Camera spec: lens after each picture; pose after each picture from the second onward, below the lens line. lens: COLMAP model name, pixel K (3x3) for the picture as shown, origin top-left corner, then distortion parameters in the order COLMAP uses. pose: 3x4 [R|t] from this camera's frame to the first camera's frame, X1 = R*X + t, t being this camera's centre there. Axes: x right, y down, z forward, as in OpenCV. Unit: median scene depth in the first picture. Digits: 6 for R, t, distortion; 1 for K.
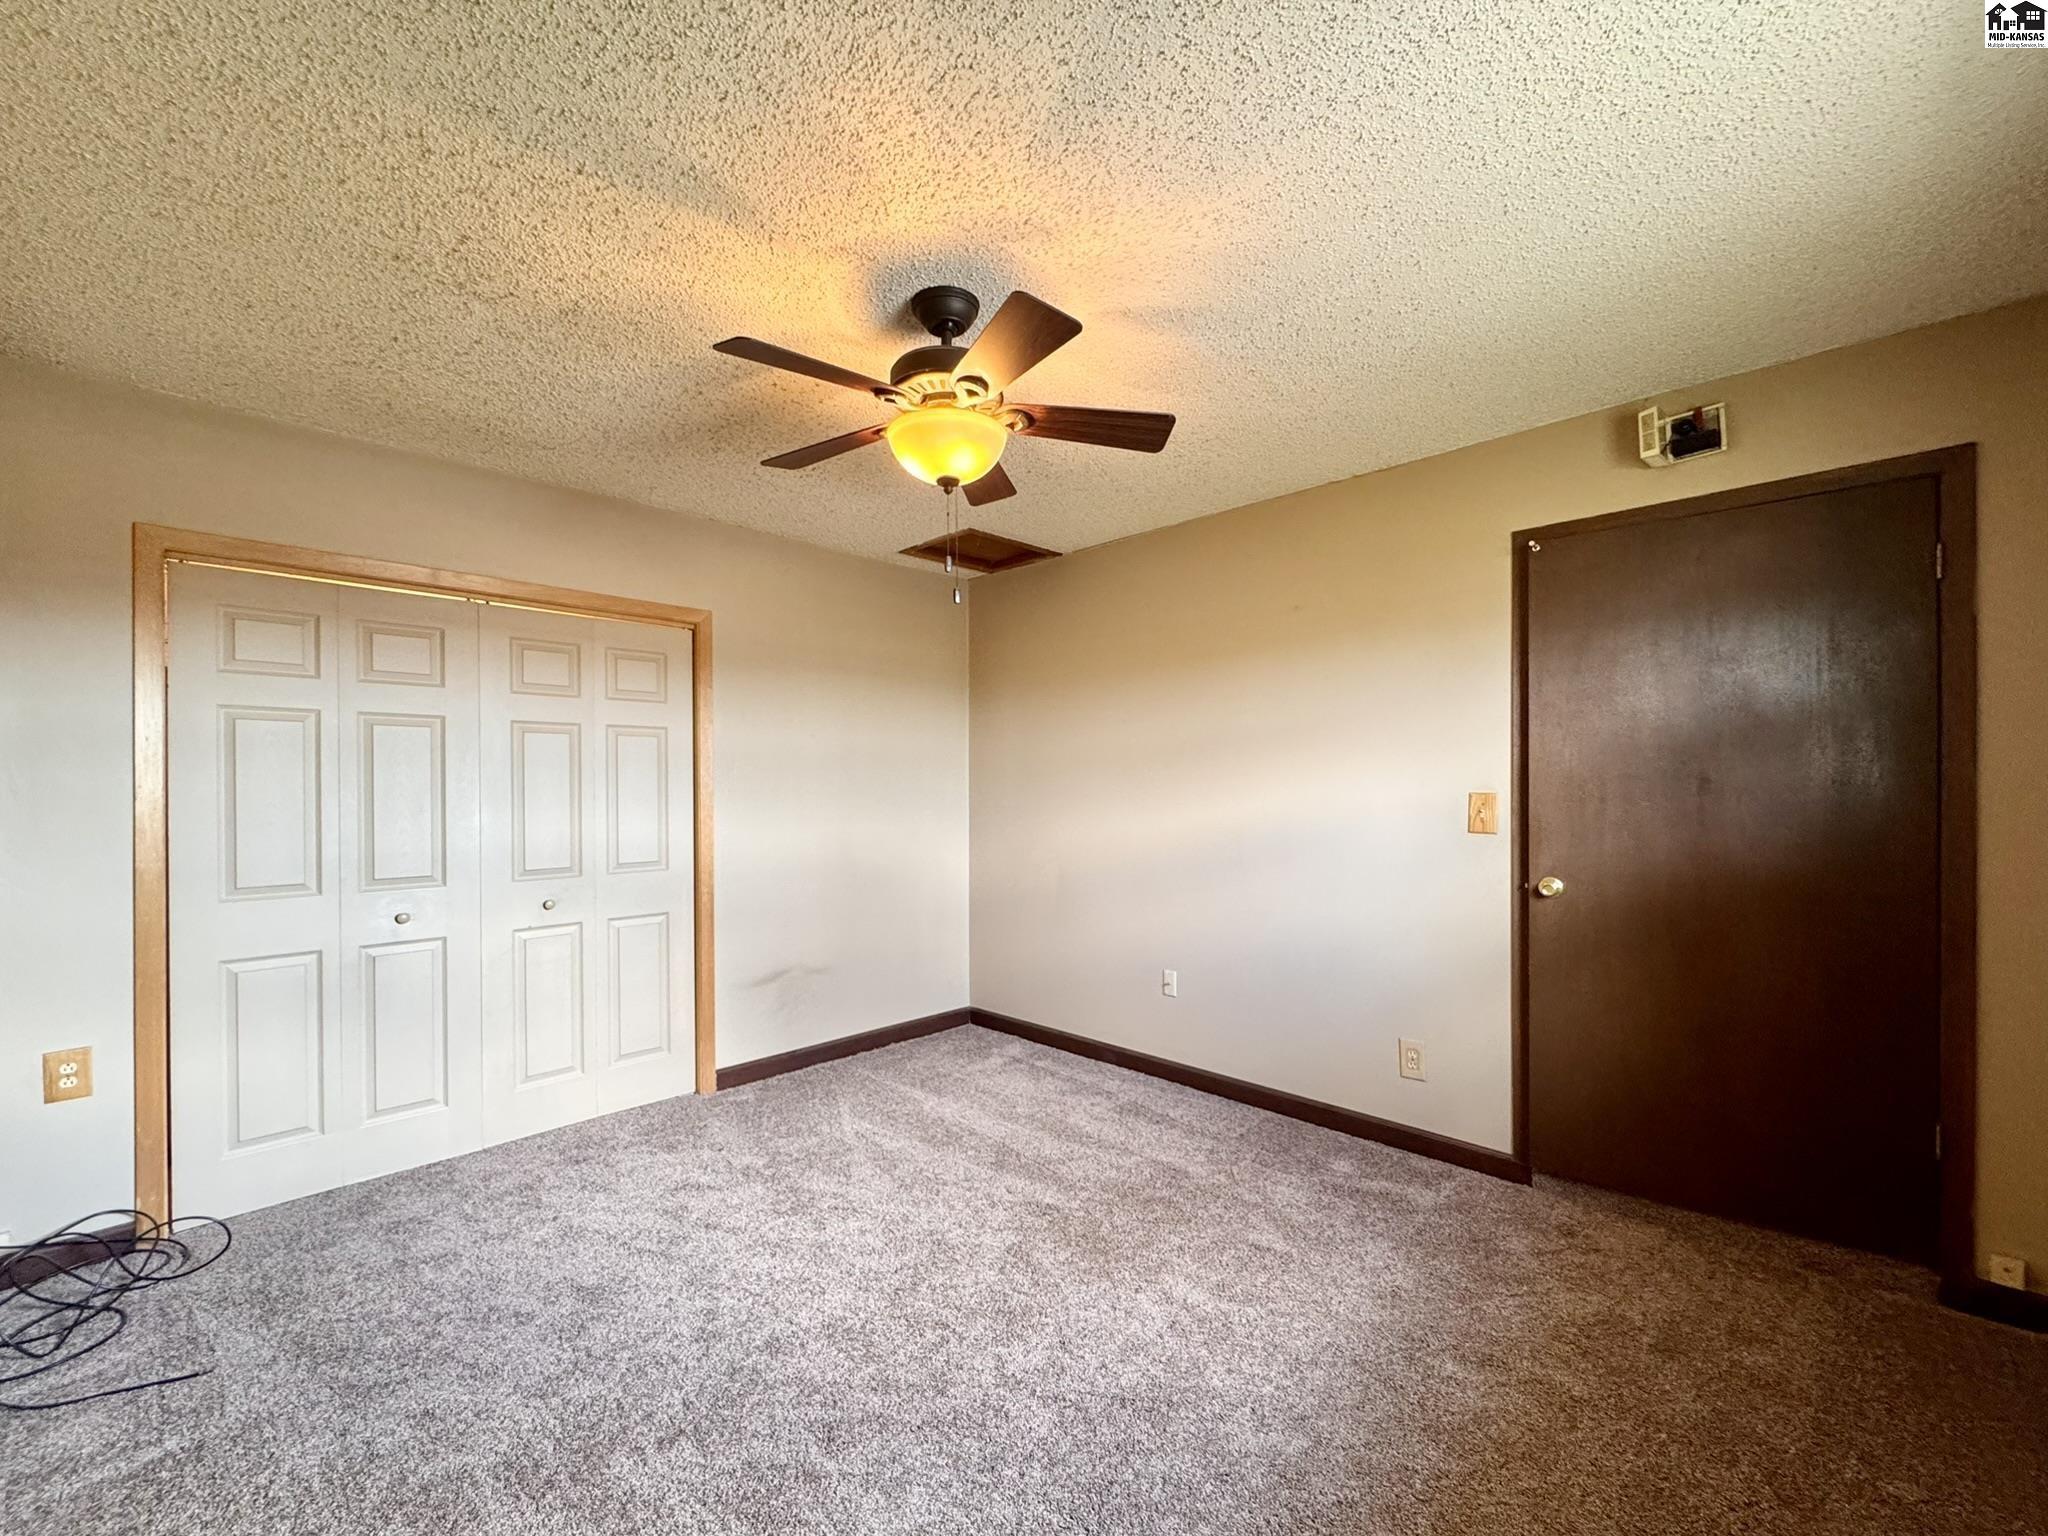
lens RADIAL K [[830.0, 0, 1019.2], [0, 830.0, 790.0], [0, 0, 1]] dist [-0.003105, 0.000319]
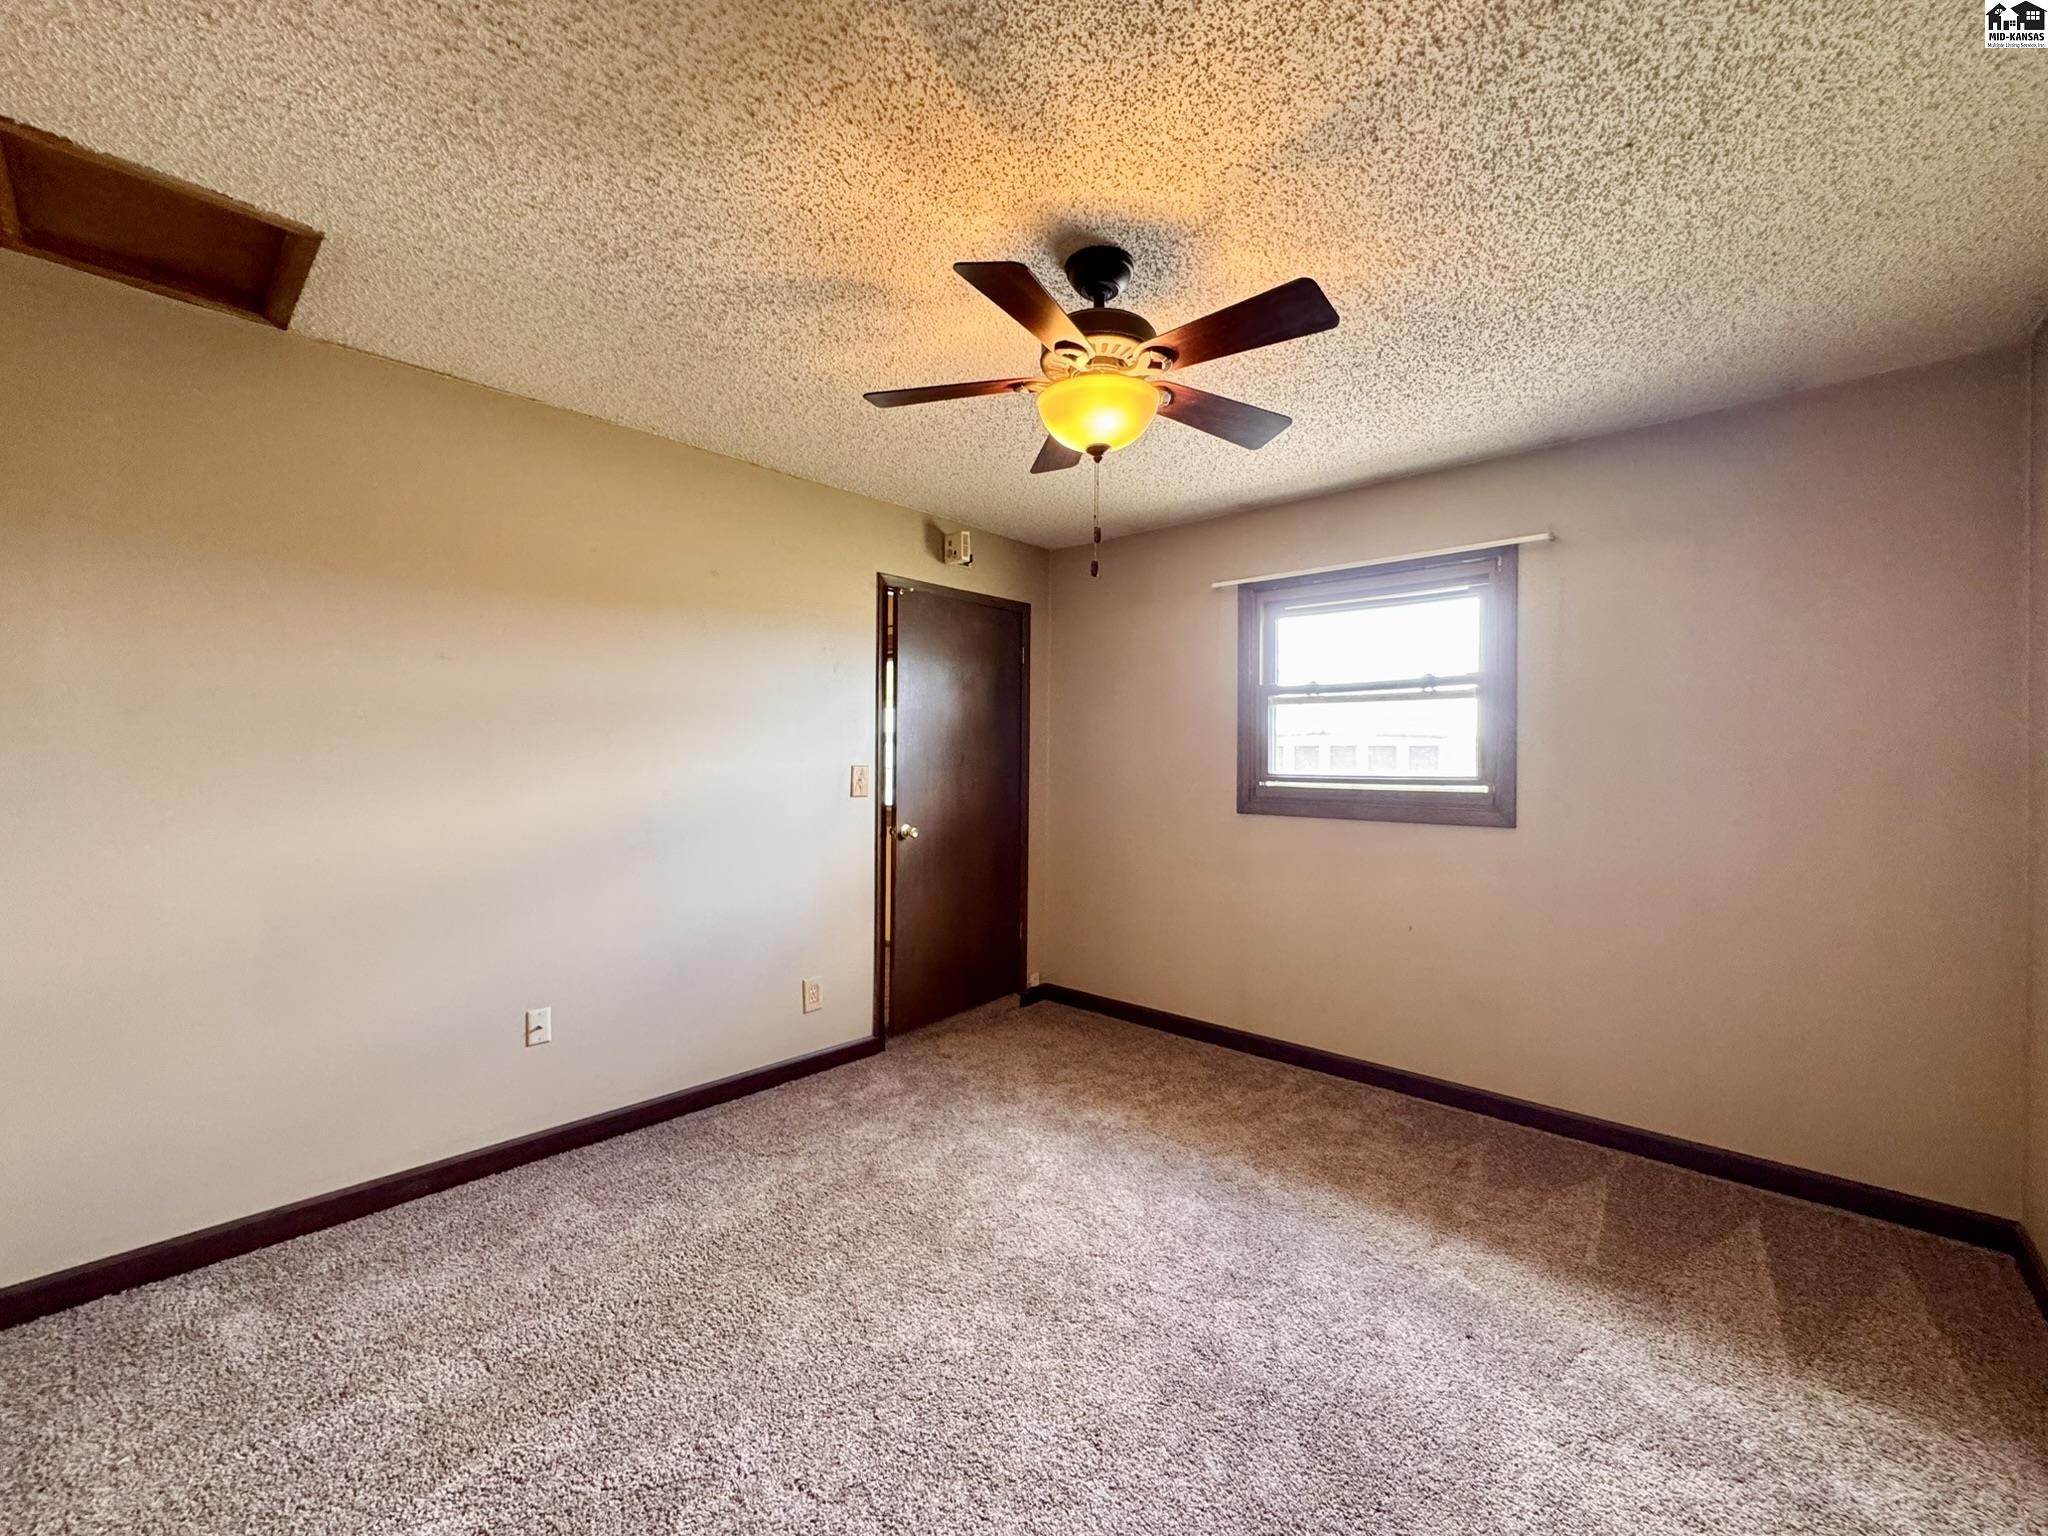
lens RADIAL K [[830.0, 0, 1019.0], [0, 830.0, 757.0], [0, 0, 1]] dist [-0.003105, 0.000319]
pose [[-0.026630, 0.004504, 0.999635, -0.737338], [-0.004549, 0.999979, -0.004627, -0.004974], [-0.999635, -0.004671, -0.026609, 0.782227]]
